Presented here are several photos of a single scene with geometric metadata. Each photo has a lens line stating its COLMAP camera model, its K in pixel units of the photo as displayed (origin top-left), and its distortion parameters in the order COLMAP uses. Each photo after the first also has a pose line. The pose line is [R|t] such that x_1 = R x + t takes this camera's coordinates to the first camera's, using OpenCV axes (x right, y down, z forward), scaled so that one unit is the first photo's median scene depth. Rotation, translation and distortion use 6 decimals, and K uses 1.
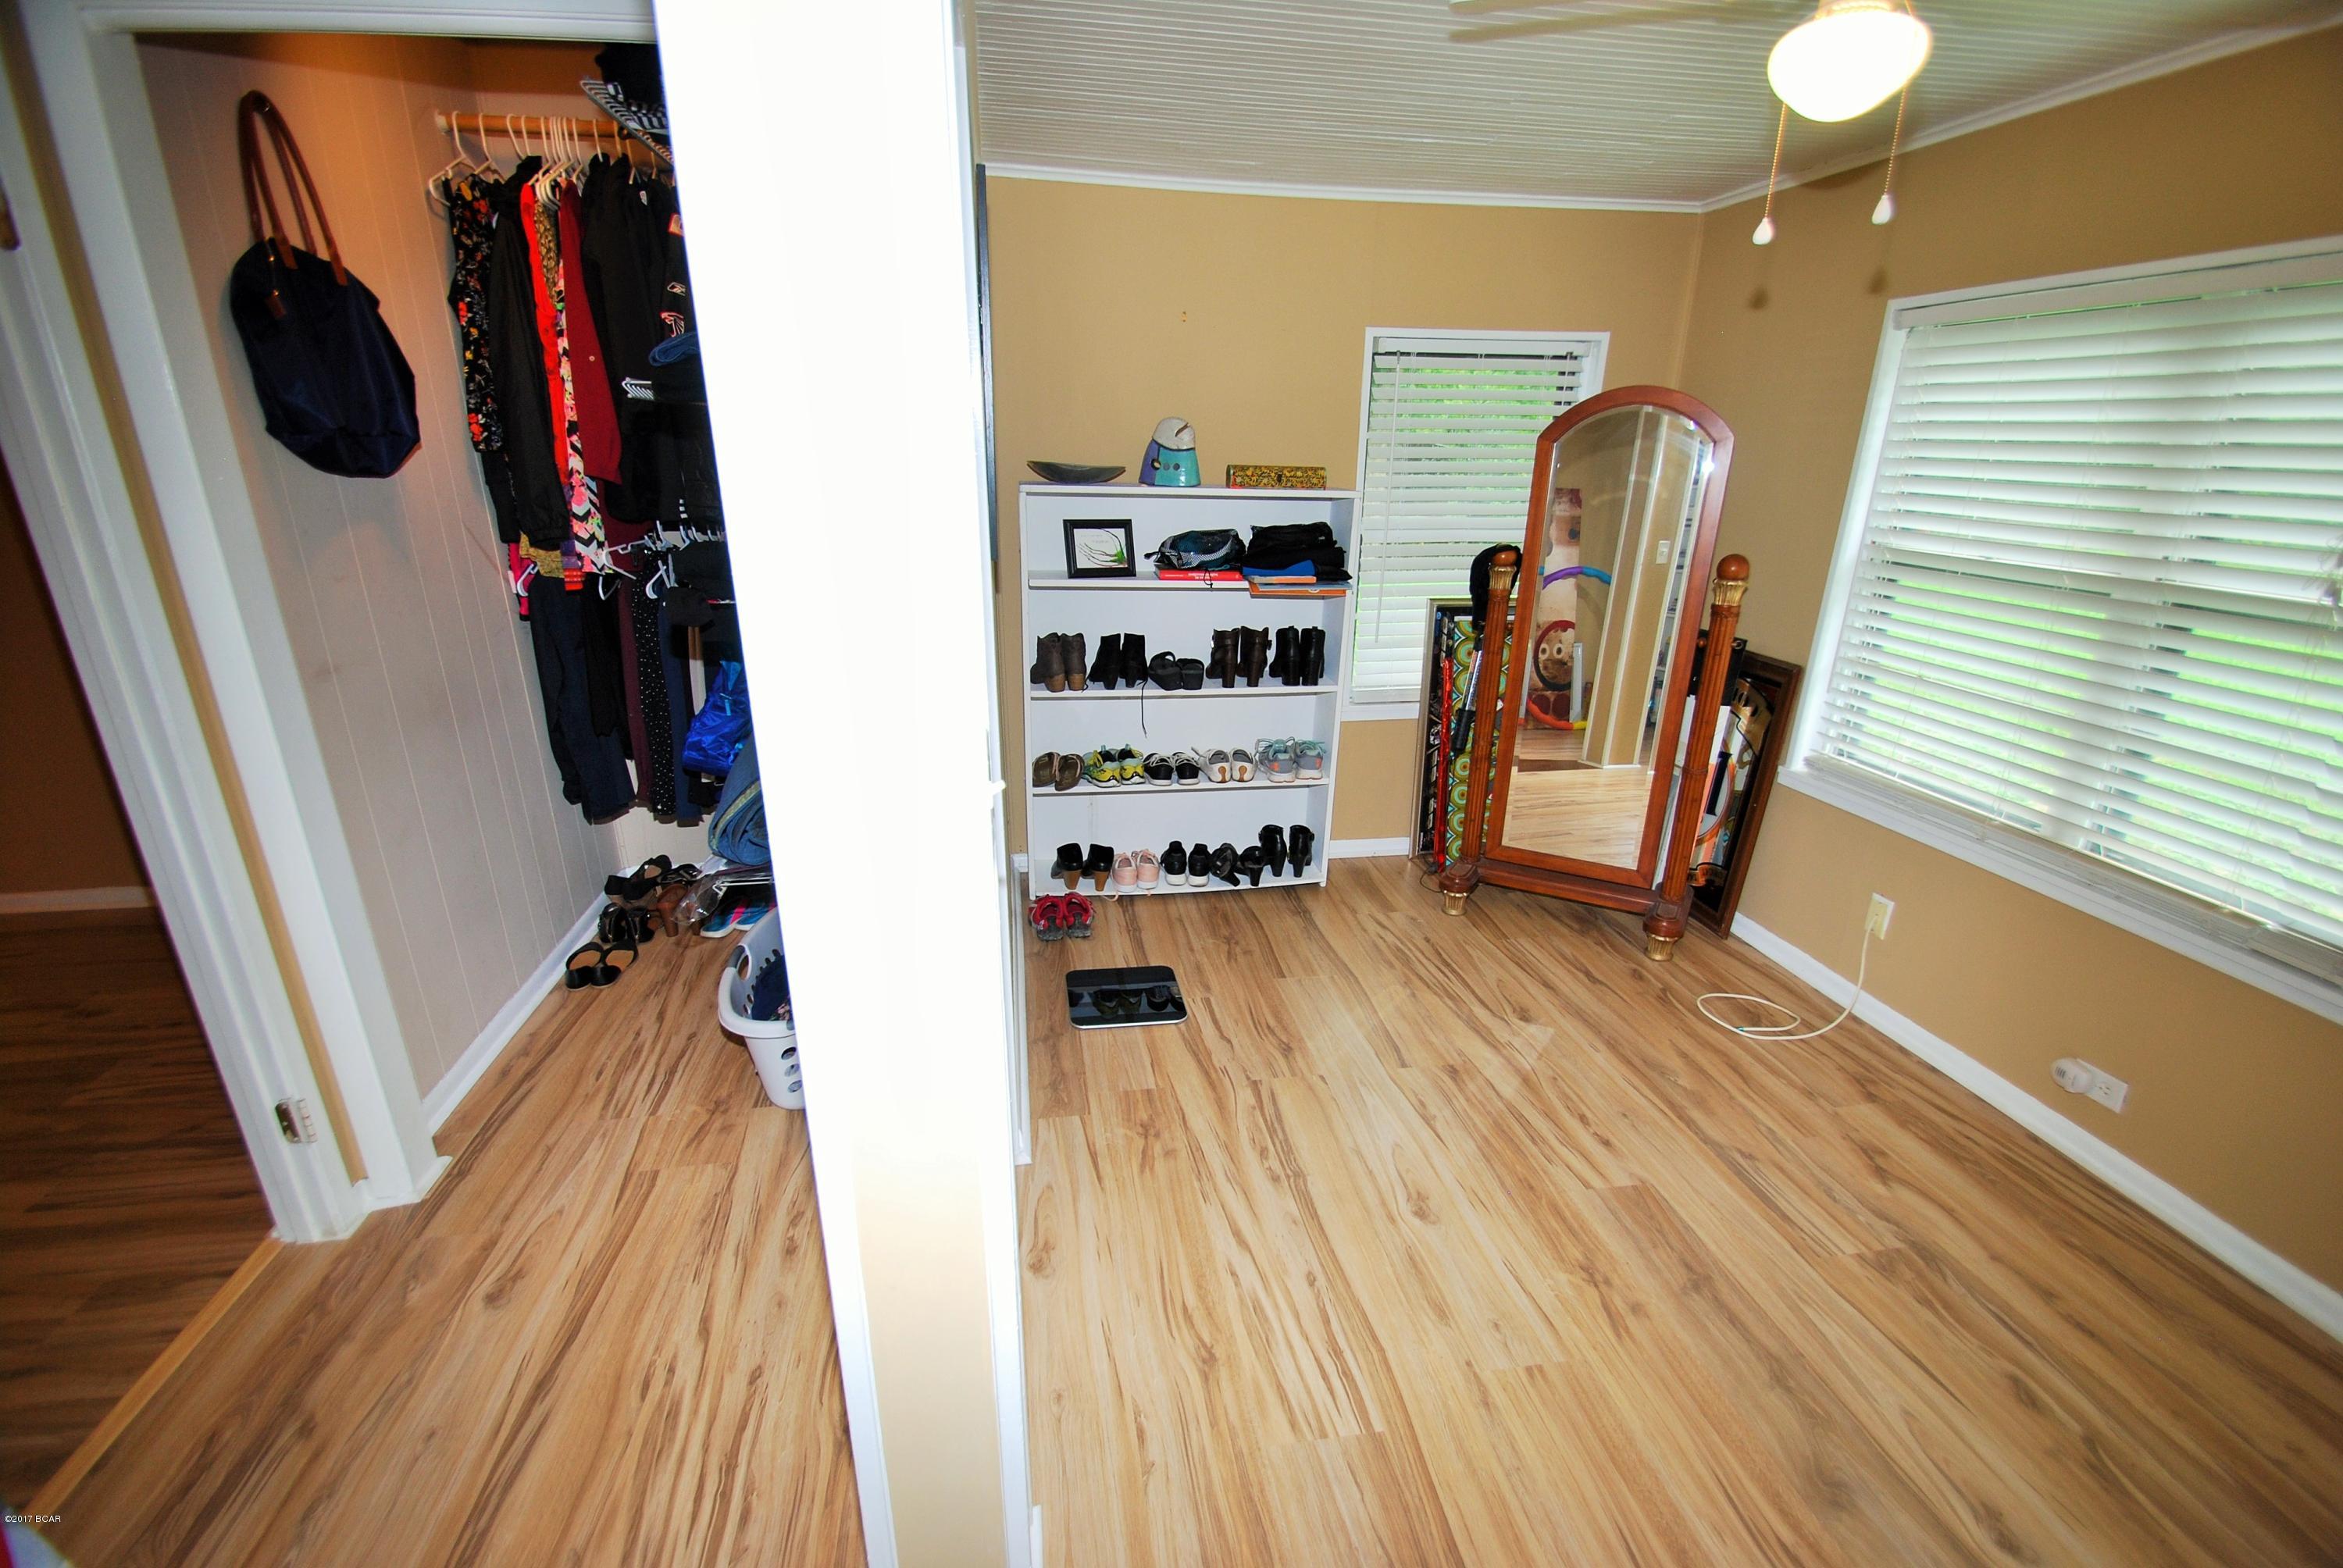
lens RADIAL K [[1030.0, 0, 1183.7], [0, 1030.0, 826.6], [0, 0, 1]] dist [0.011110, -0.014948]
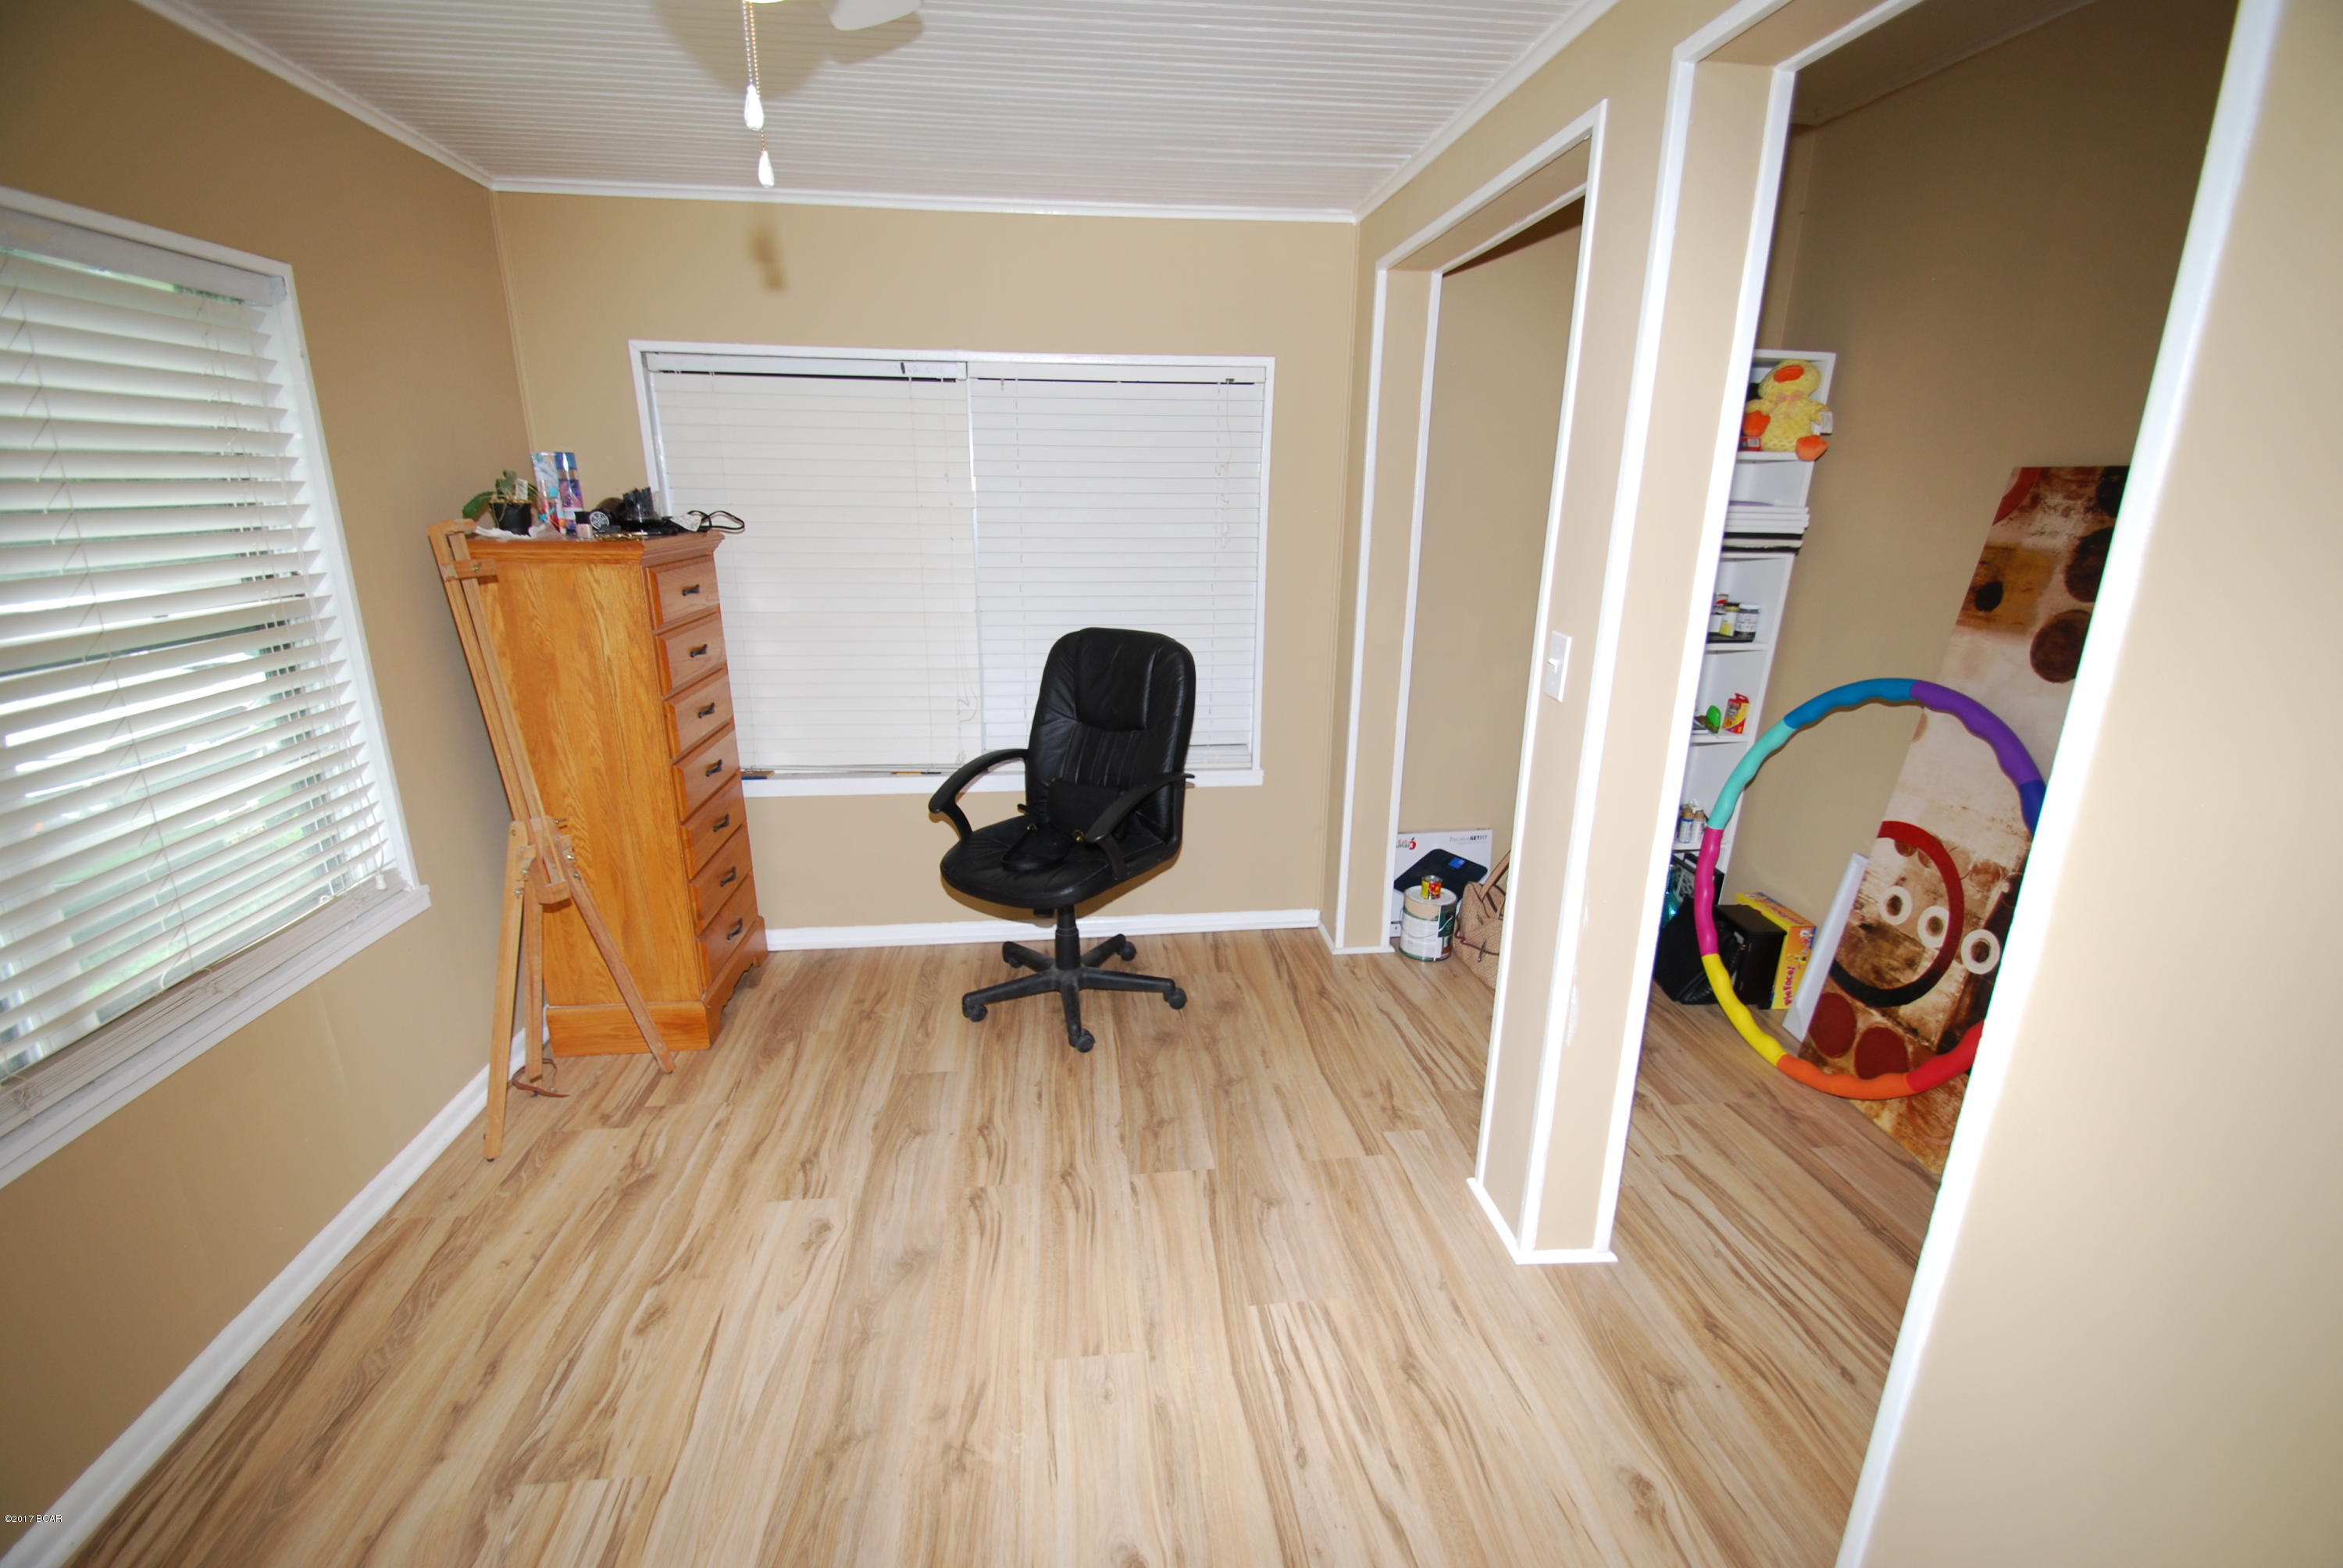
lens RADIAL K [[1030.0, 0, 1183.7], [0, 1030.0, 826.6], [0, 0, 1]] dist [0.011110, -0.014948]
pose [[-0.998578, -0.034662, 0.040499, 0.223311], [-0.002322, 0.787297, 0.616570, -0.529572], [-0.053256, 0.615599, -0.786258, 1.485016]]
